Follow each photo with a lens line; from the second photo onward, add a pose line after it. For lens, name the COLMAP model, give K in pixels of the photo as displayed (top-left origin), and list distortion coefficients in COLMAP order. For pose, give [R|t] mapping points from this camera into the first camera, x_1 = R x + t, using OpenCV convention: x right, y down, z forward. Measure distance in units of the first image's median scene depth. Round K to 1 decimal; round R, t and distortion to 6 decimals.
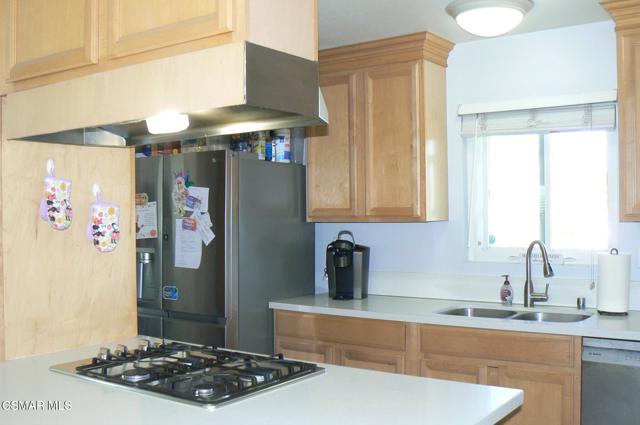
lens RADIAL K [[705.7, 0, 320.0], [0, 705.7, 212.5], [0, 0, 1]] dist [-0.120636, 0.023705]
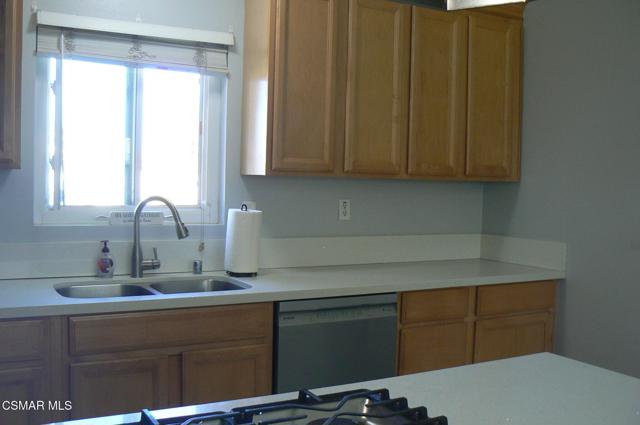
lens RADIAL K [[705.7, 0, 320.0], [0, 705.7, 212.5], [0, 0, 1]] dist [-0.120636, 0.023705]
pose [[0.401733, -0.026555, 0.915372, -0.367180], [-0.035428, 0.998380, 0.044512, 0.014624], [-0.915071, -0.050312, 0.400142, 0.473328]]
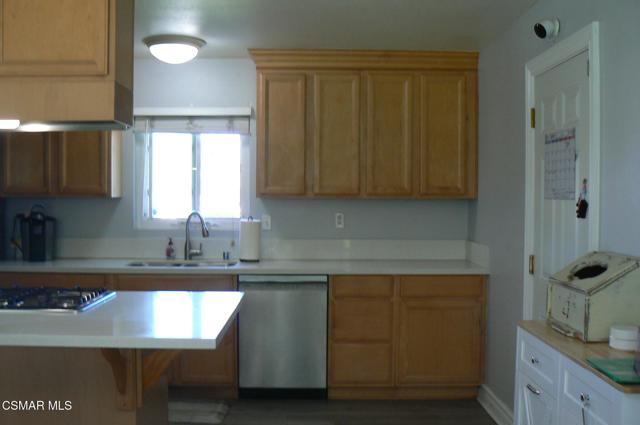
lens RADIAL K [[705.7, 0, 320.0], [0, 705.7, 212.5], [0, 0, 1]] dist [-0.120636, 0.023705]
pose [[0.800840, -0.002500, 0.598873, -0.321405], [-0.014958, 0.999596, 0.024176, 0.003879], [-0.598691, -0.028319, 0.800479, -0.263642]]
